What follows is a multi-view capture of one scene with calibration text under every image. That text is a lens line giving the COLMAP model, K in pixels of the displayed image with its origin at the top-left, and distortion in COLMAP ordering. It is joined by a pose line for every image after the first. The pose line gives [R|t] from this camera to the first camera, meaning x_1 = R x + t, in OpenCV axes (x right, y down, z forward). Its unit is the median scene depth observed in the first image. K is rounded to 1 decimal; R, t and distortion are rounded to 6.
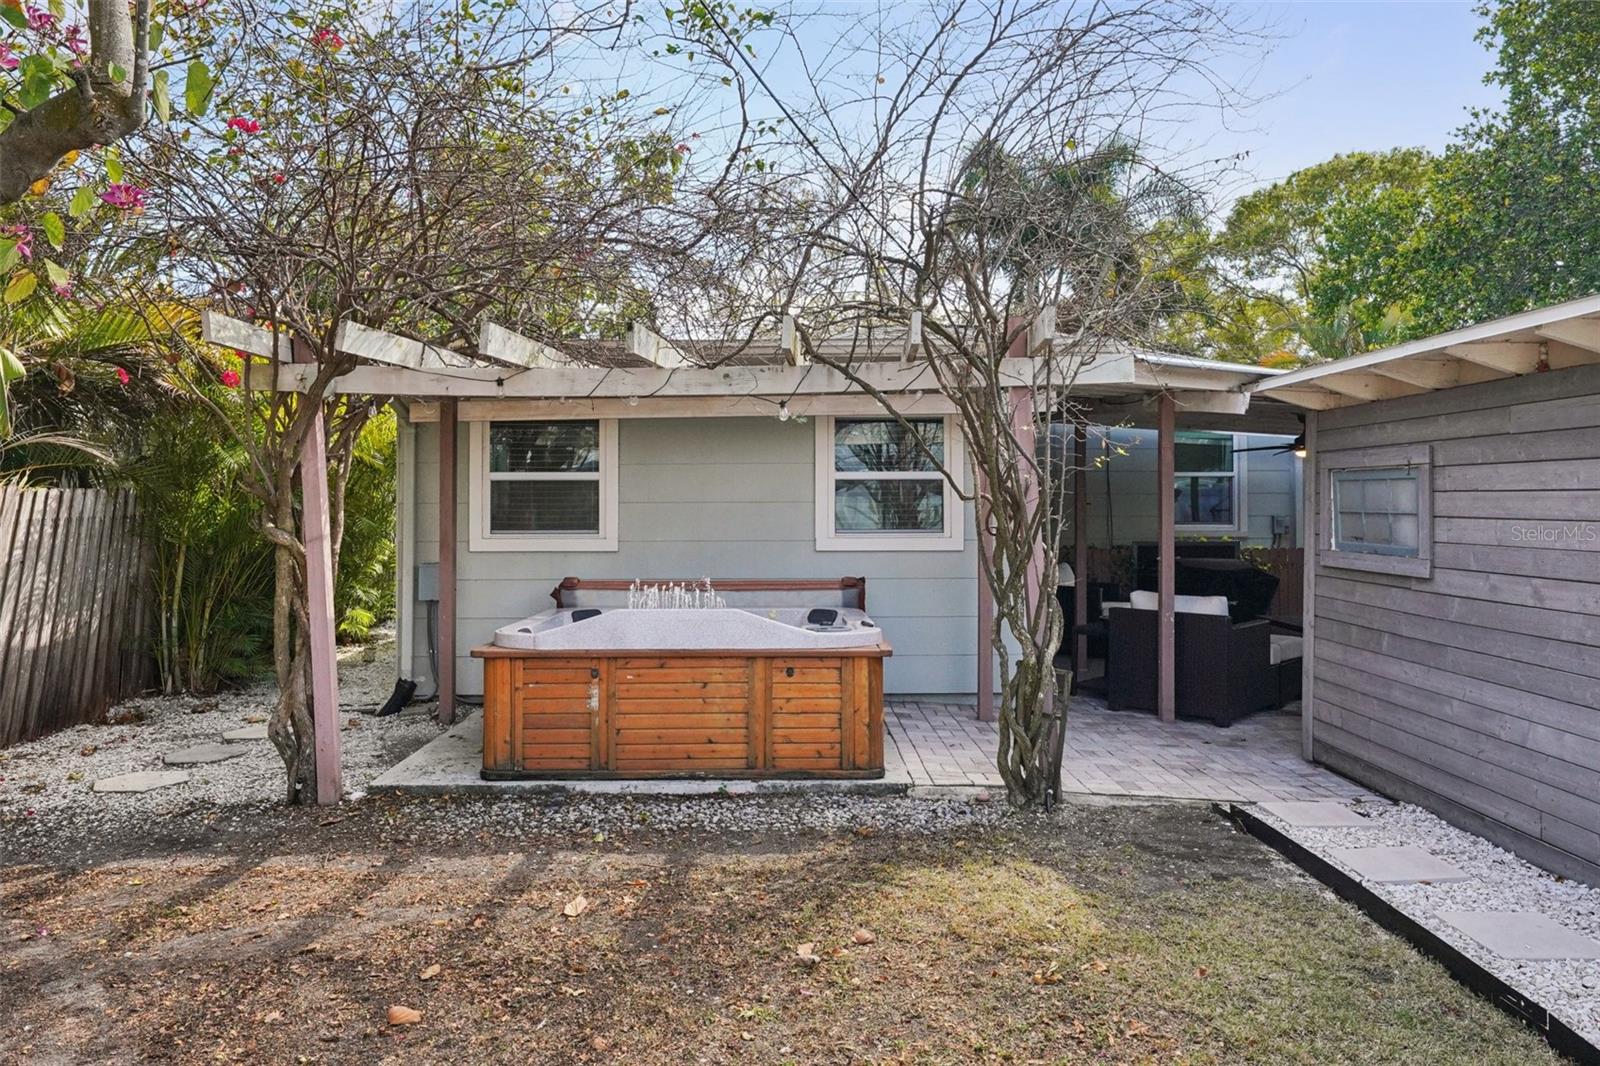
lens RADIAL K [[1077.0, 0, 810.4], [0, 1077.0, 493.4], [0, 0, 1]] dist [-0.015552, 0.005002]
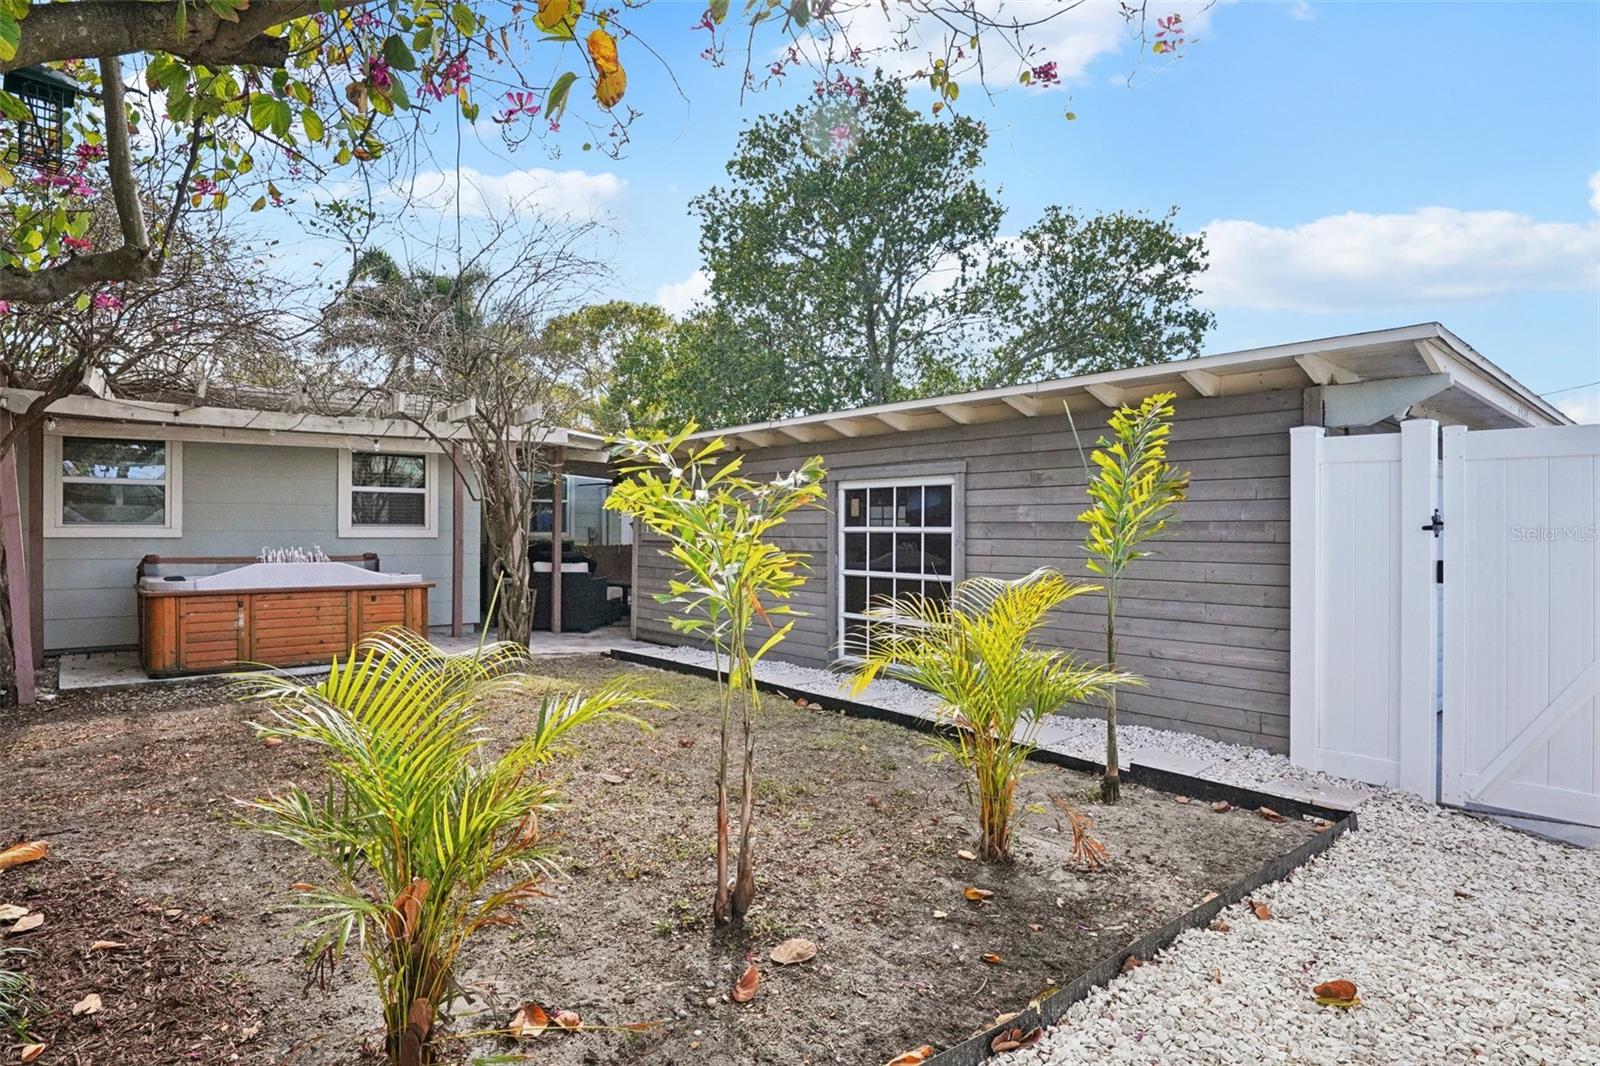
lens RADIAL K [[848.4, 0, 802.6], [0, 848.4, 534.7], [0, 0, 1]] dist [-0.028131, -0.000883]
pose [[0.762728, 0.002750, 0.646714, -0.266575], [-0.007280, 0.999964, 0.004334, 0.039968], [-0.646679, -0.008013, 0.762720, -0.334282]]
